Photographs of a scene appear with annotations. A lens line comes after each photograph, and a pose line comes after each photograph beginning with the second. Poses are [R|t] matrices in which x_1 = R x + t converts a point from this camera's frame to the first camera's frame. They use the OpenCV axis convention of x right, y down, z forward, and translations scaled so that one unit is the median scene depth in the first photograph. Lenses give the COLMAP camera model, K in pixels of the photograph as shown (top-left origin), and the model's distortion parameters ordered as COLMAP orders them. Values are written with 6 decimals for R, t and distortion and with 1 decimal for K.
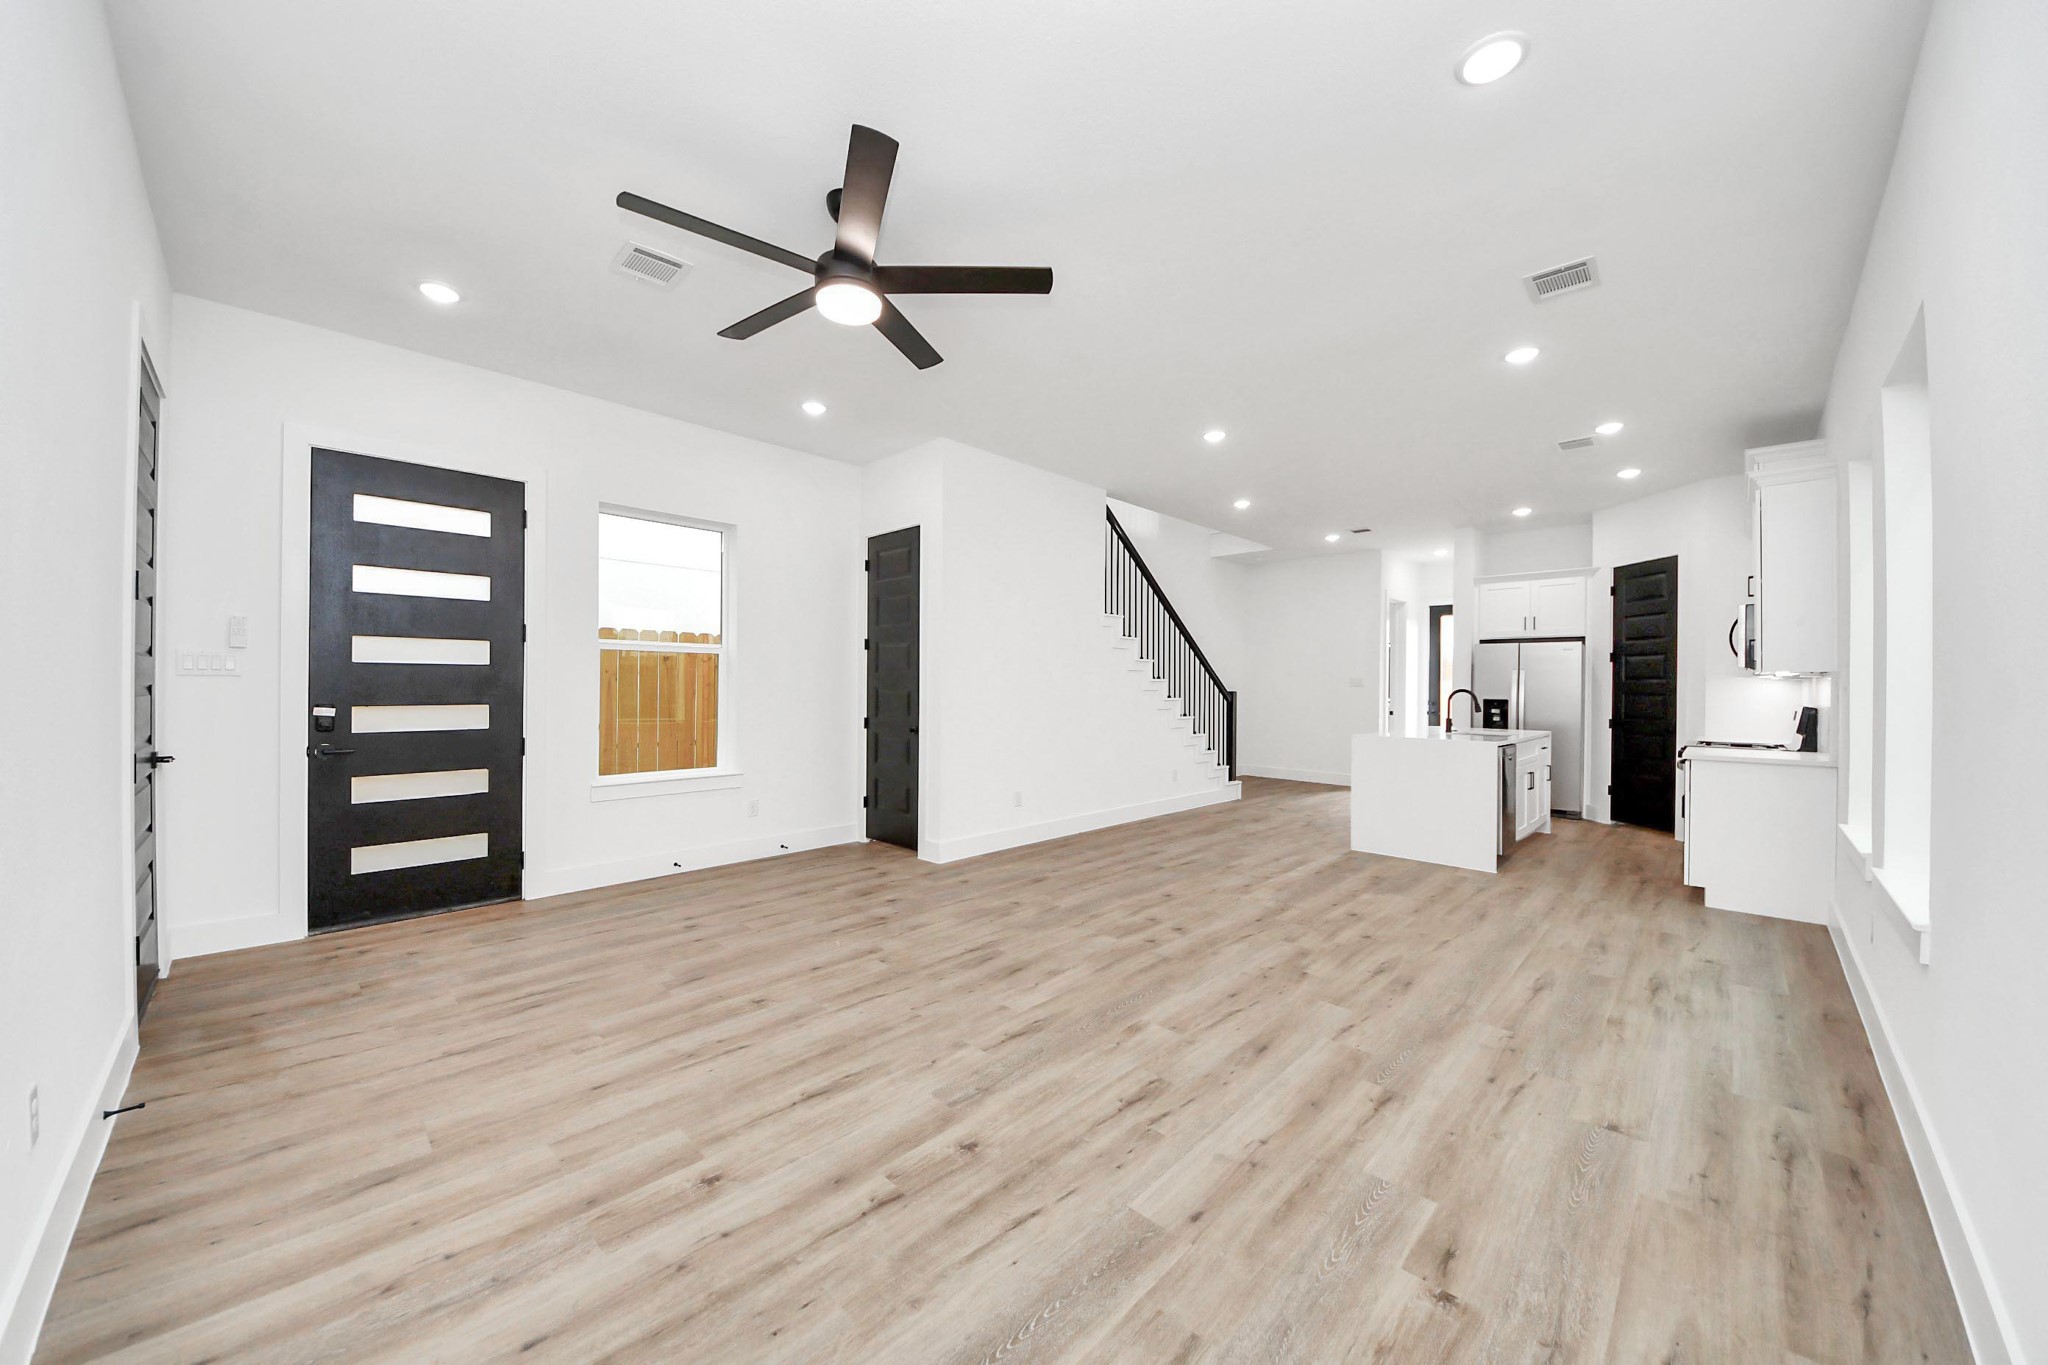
lens RADIAL K [[747.1, 0, 1019.7], [0, 747.1, 677.7], [0, 0, 1]] dist [0.023342, -0.014676]
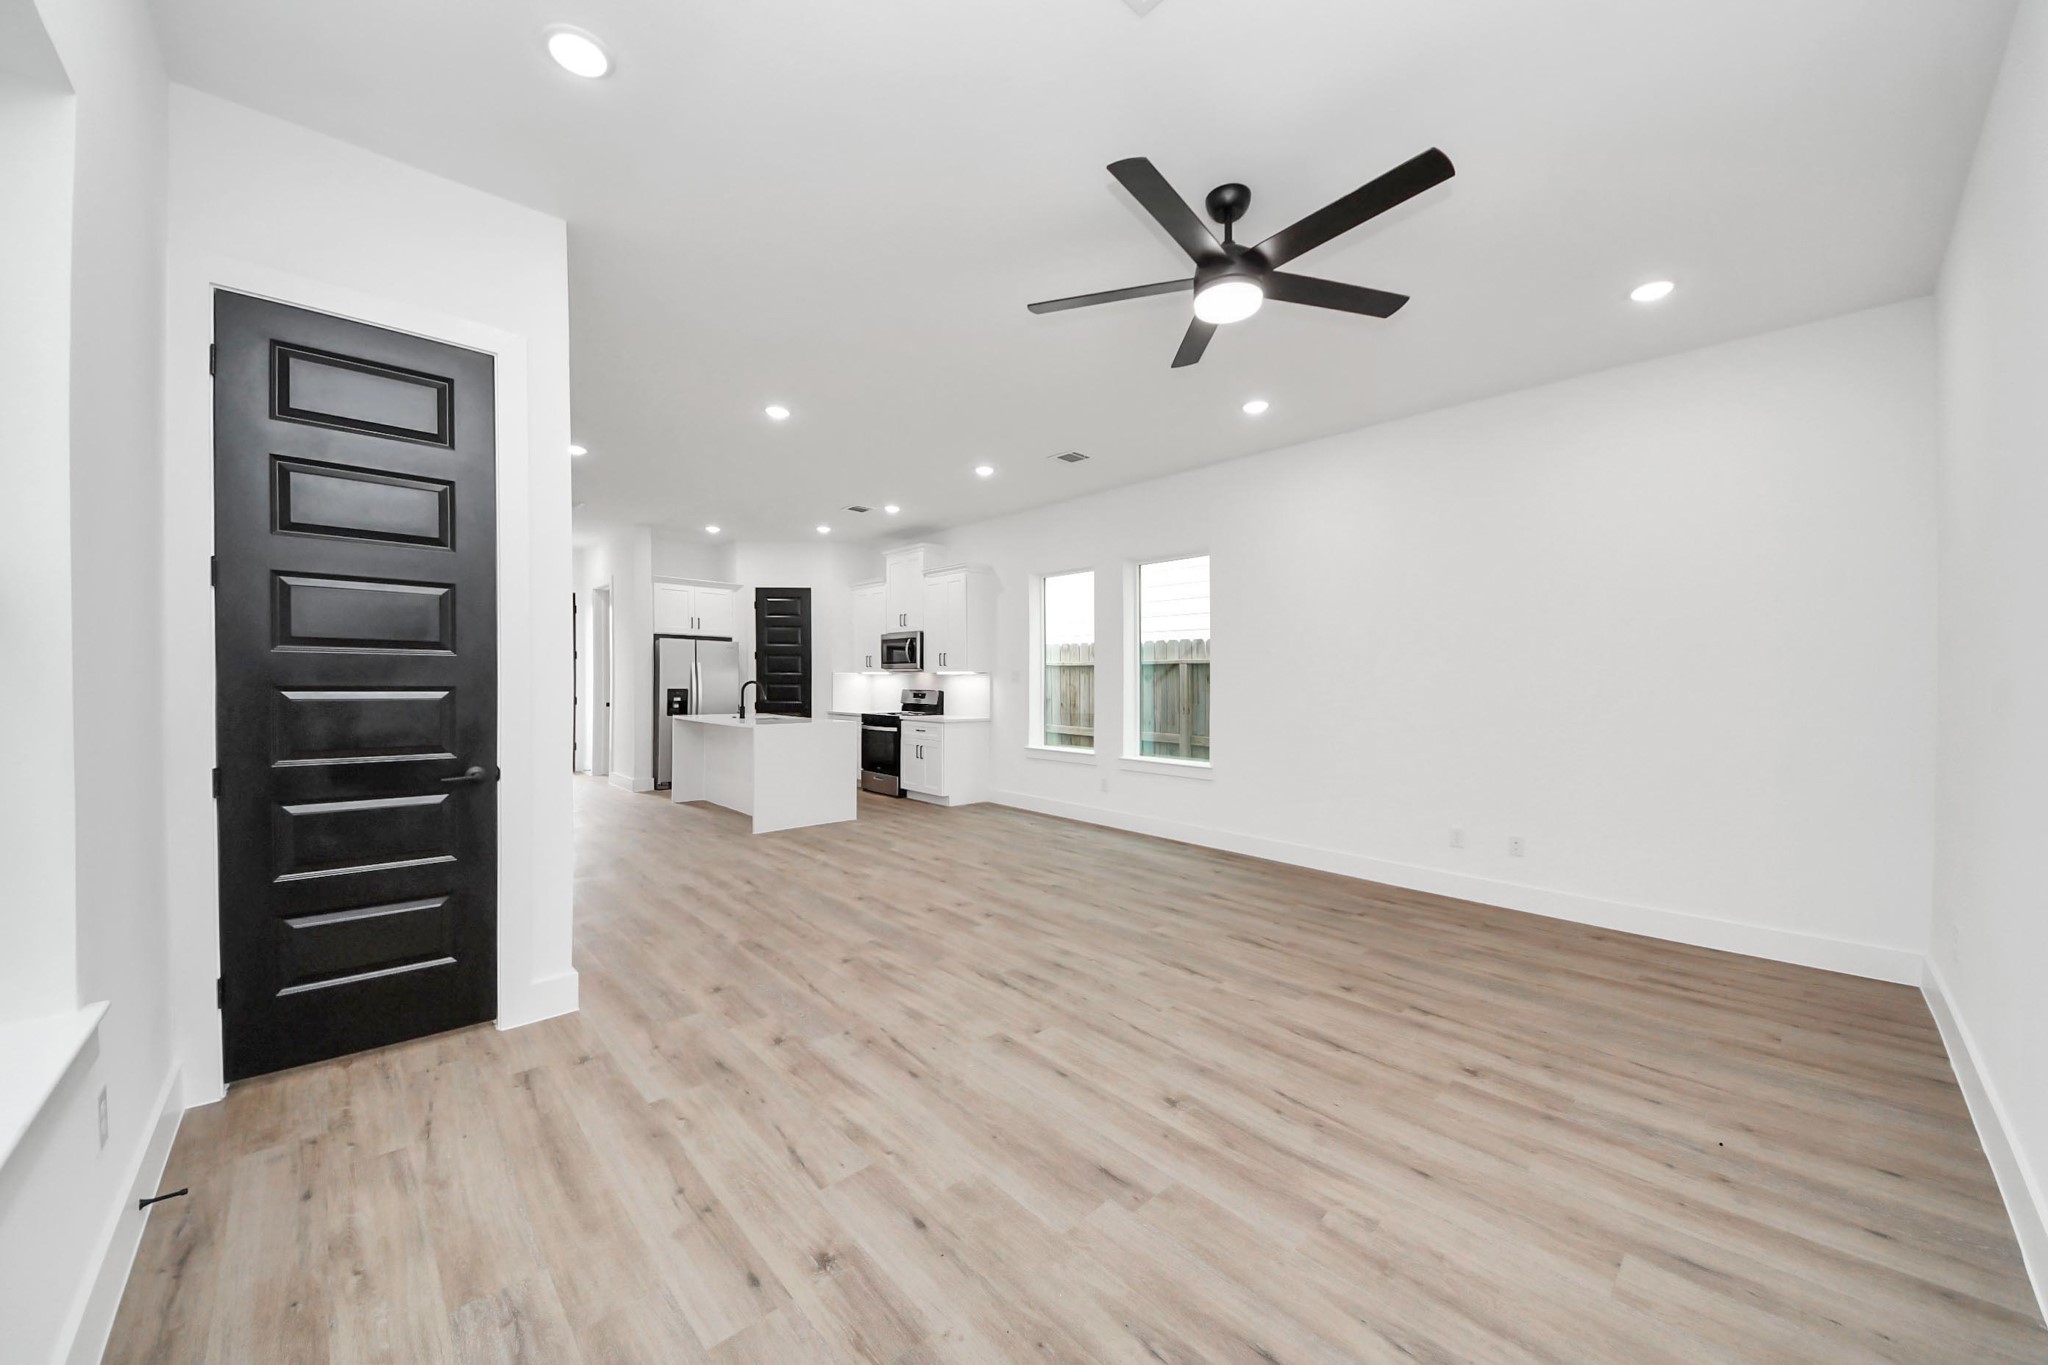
lens RADIAL K [[713.5, 0, 1024.0], [0, 713.5, 682.5], [0, 0, 1]] dist [0.001635, -0.000186]
pose [[0.045447, -0.018481, 0.998796, -0.918192], [-0.013096, 0.999732, 0.019094, -0.017577], [-0.998881, -0.013948, 0.045193, 0.945550]]
